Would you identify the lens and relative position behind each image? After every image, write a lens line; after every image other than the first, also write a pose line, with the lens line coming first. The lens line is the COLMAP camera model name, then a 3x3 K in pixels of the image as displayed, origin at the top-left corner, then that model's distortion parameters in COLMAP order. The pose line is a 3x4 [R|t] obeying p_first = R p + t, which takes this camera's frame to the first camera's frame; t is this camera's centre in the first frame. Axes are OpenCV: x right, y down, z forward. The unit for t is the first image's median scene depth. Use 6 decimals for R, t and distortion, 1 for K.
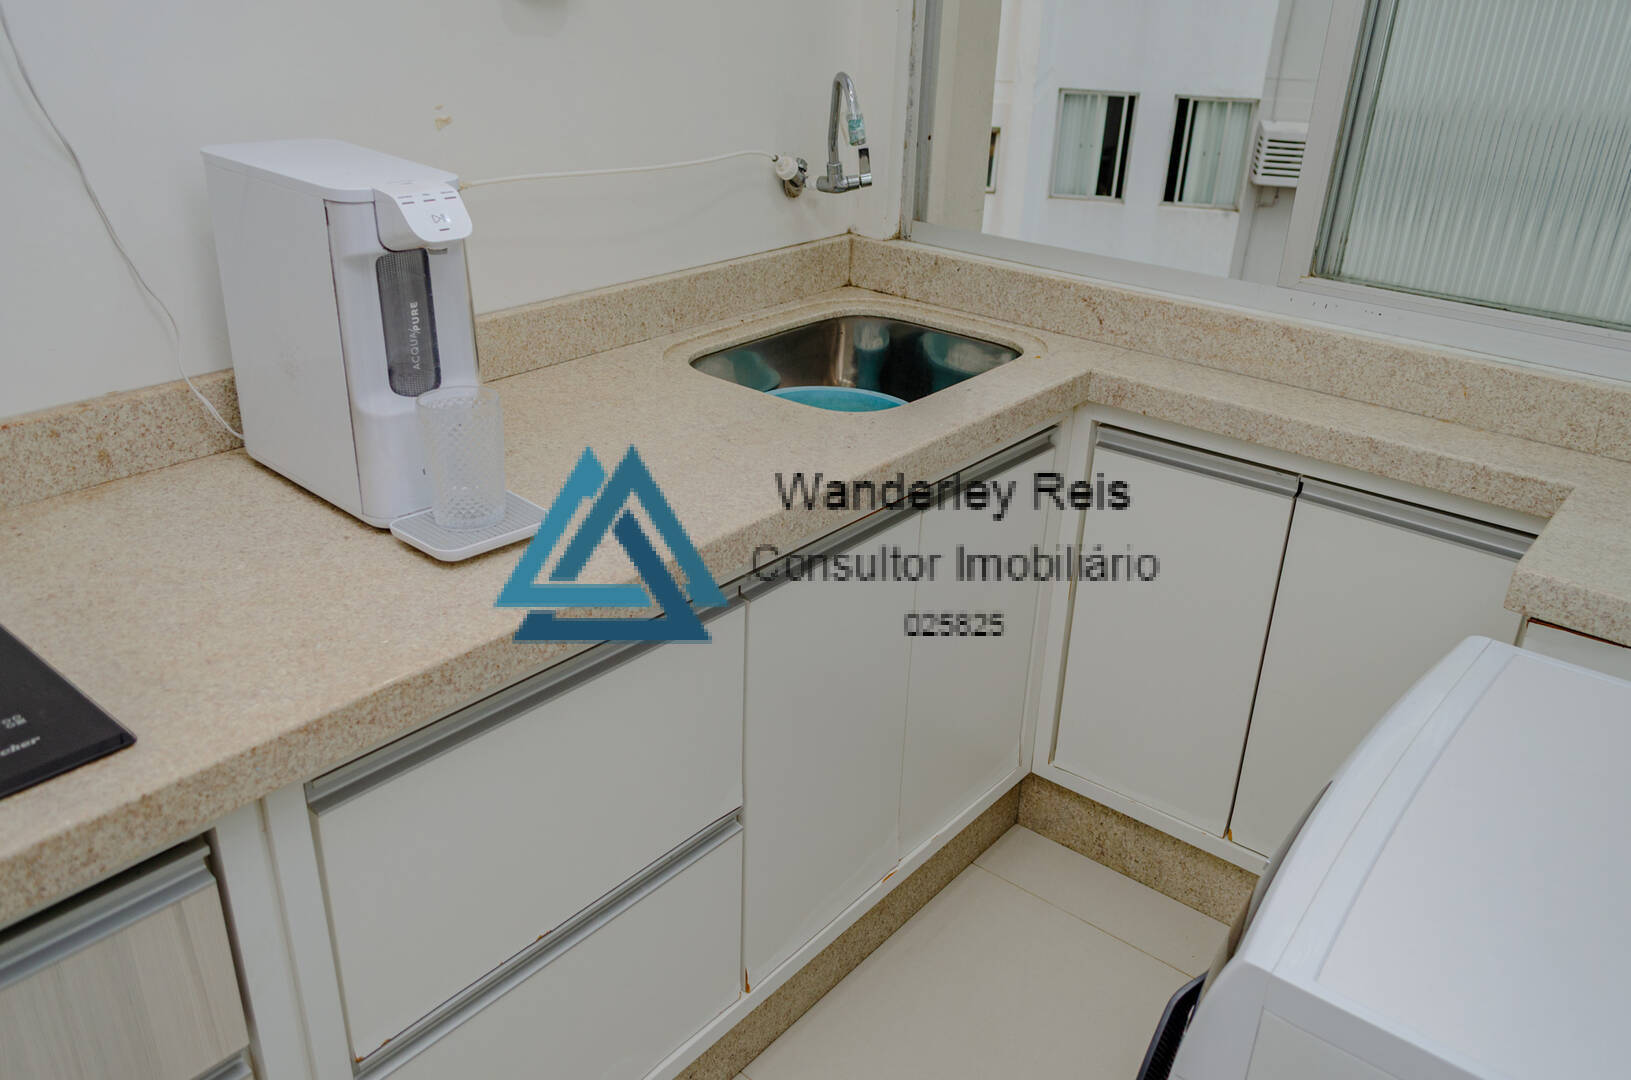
lens RADIAL K [[1259.2, 0, 825.4], [0, 1259.2, 538.0], [0, 0, 1]] dist [0.029978, -0.015088]
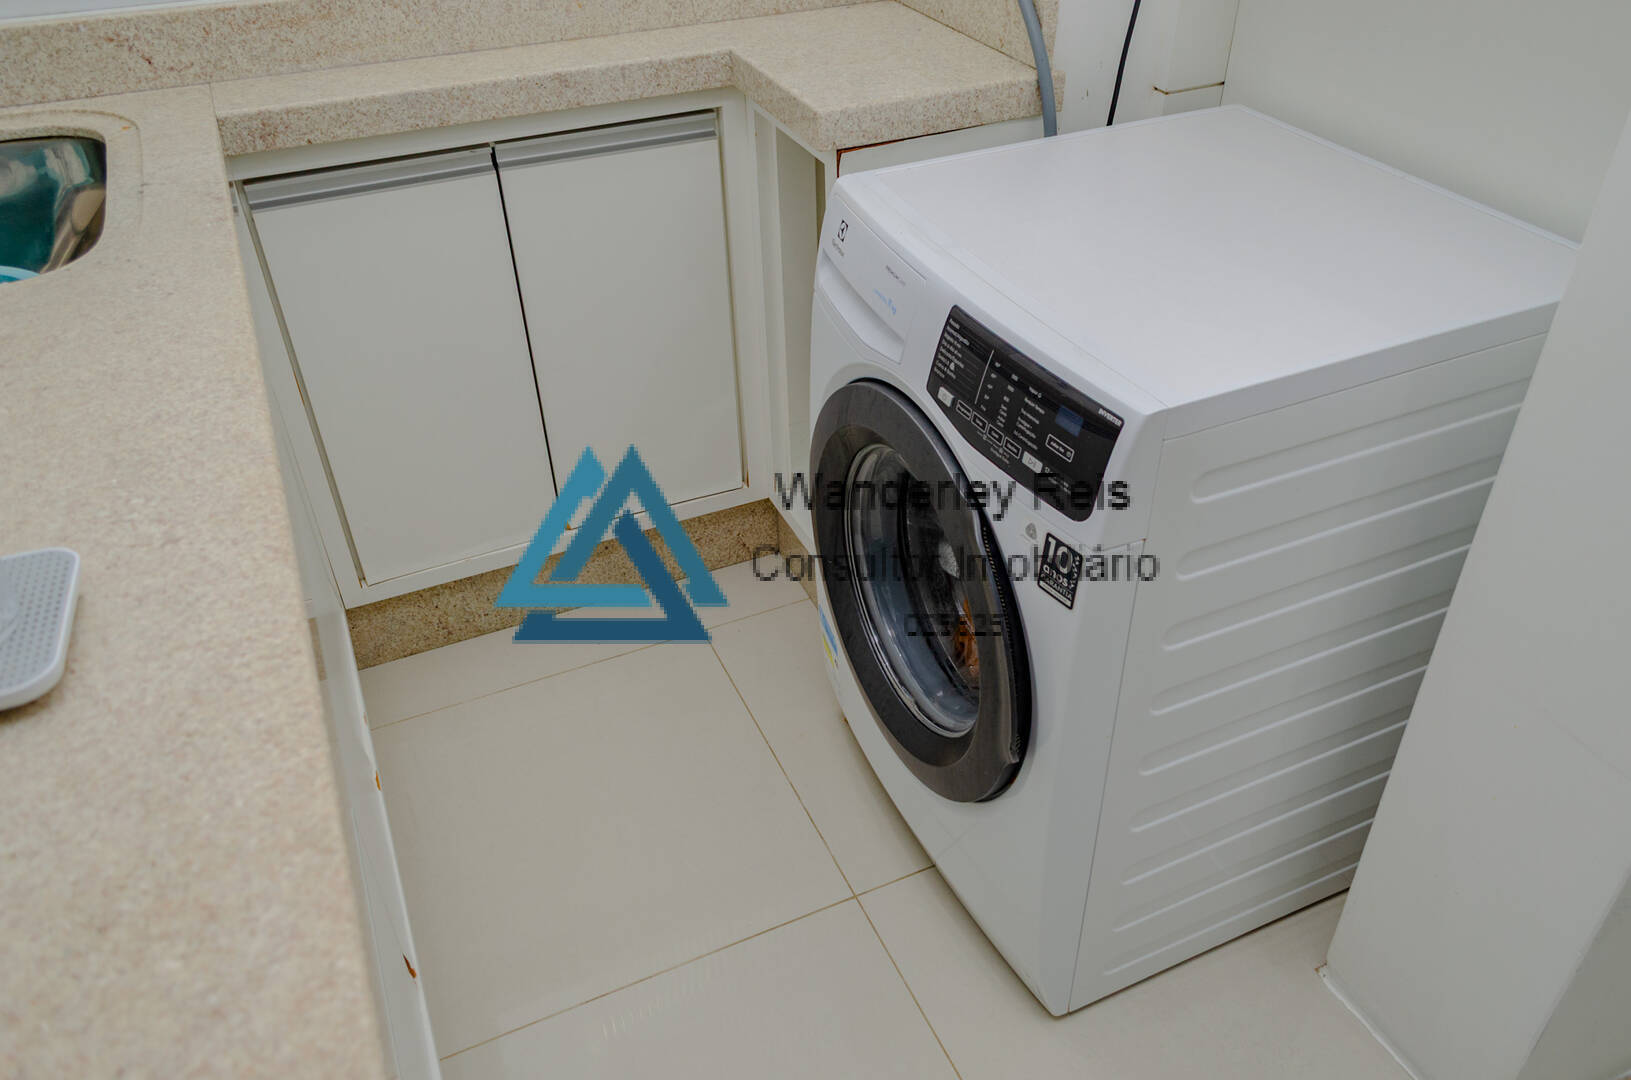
lens RADIAL K [[1259.2, 0, 826.6], [0, 1259.2, 553.9], [0, 0, 1]] dist [0.029978, -0.015088]
pose [[0.440837, -0.563834, 0.698394, -0.346140], [0.406260, 0.819156, 0.404891, -0.079677], [-0.800385, 0.105239, 0.590178, 0.271328]]
